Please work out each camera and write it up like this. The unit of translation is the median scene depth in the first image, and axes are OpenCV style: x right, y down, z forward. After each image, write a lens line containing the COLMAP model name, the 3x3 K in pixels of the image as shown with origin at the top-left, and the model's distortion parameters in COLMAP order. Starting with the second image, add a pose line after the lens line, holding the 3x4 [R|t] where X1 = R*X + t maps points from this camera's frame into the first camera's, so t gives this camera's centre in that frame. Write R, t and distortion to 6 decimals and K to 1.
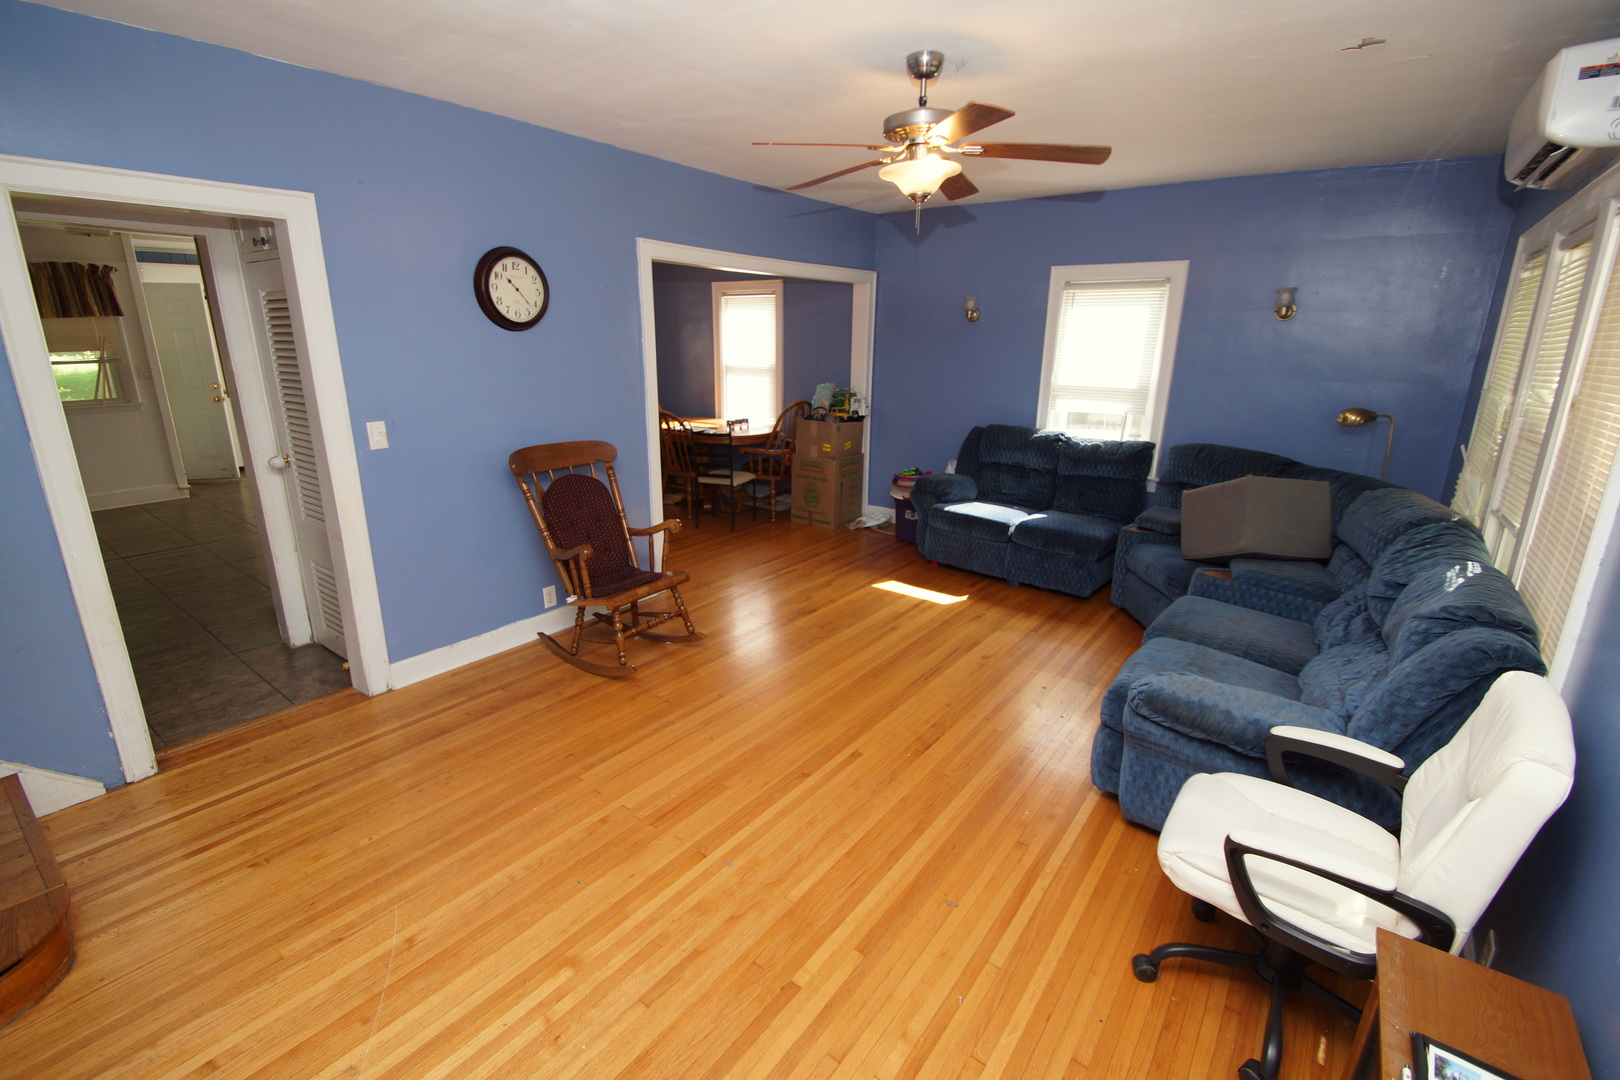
lens RADIAL K [[719.8, 0, 804.1], [0, 719.8, 533.2], [0, 0, 1]] dist [0.000175, -0.000500]
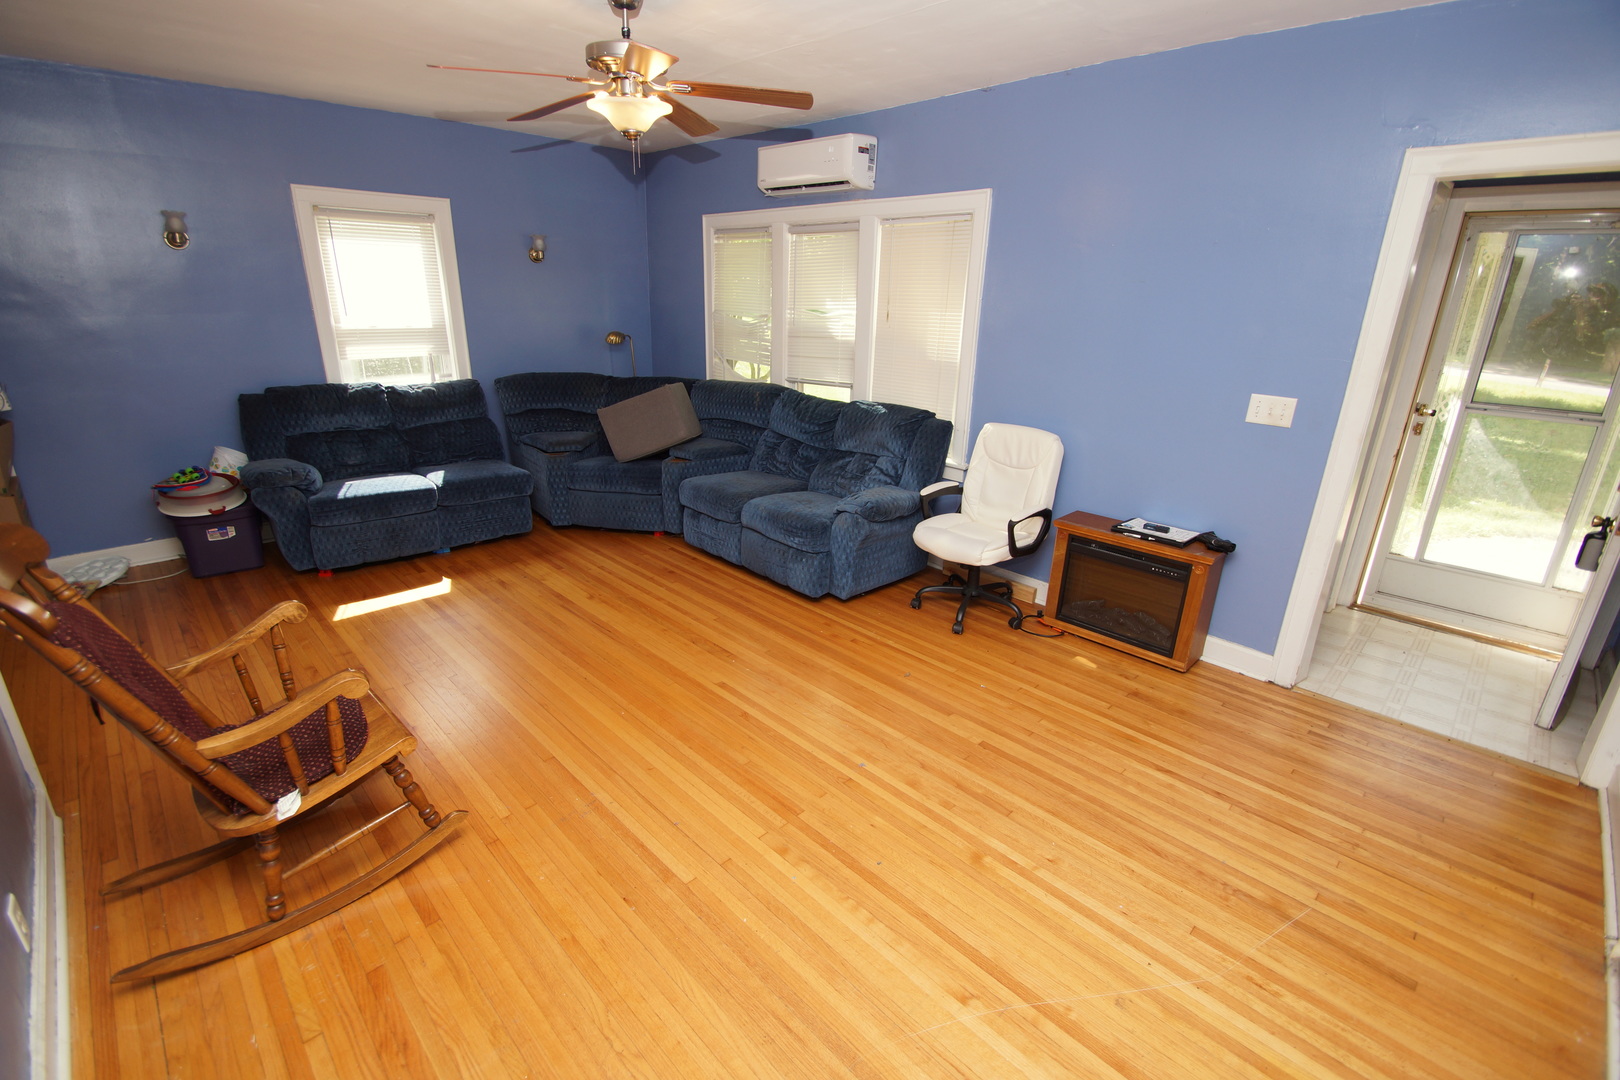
lens RADIAL K [[719.8, 0, 804.1], [0, 719.8, 533.2], [0, 0, 1]] dist [0.000175, -0.000500]
pose [[0.144037, -0.327591, 0.933776, -0.506590], [0.241650, 0.926692, 0.287831, -0.108041], [-0.959614, 0.184189, 0.212640, 0.376552]]
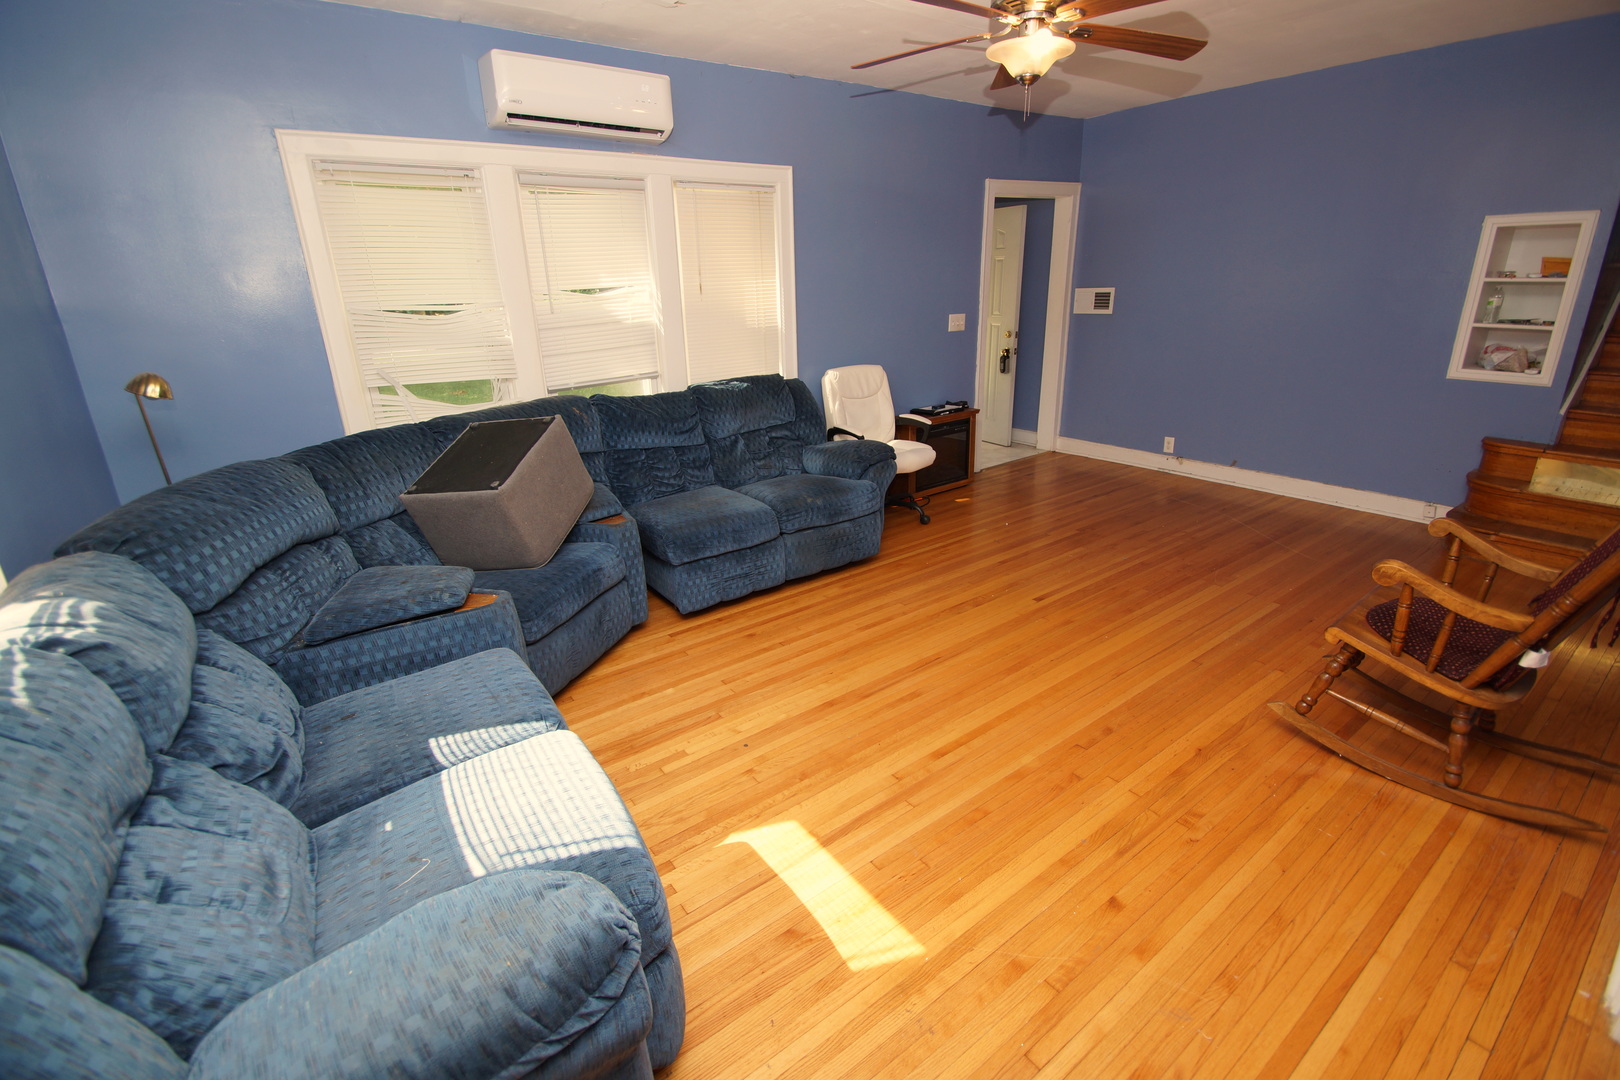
lens RADIAL K [[719.8, 0, 804.1], [0, 719.8, 533.2], [0, 0, 1]] dist [0.000175, -0.000500]
pose [[-0.959210, -0.081043, 0.270827, 0.072468], [0.089066, 0.822596, 0.561608, -0.301640], [-0.268296, 0.562821, -0.781824, 1.202892]]
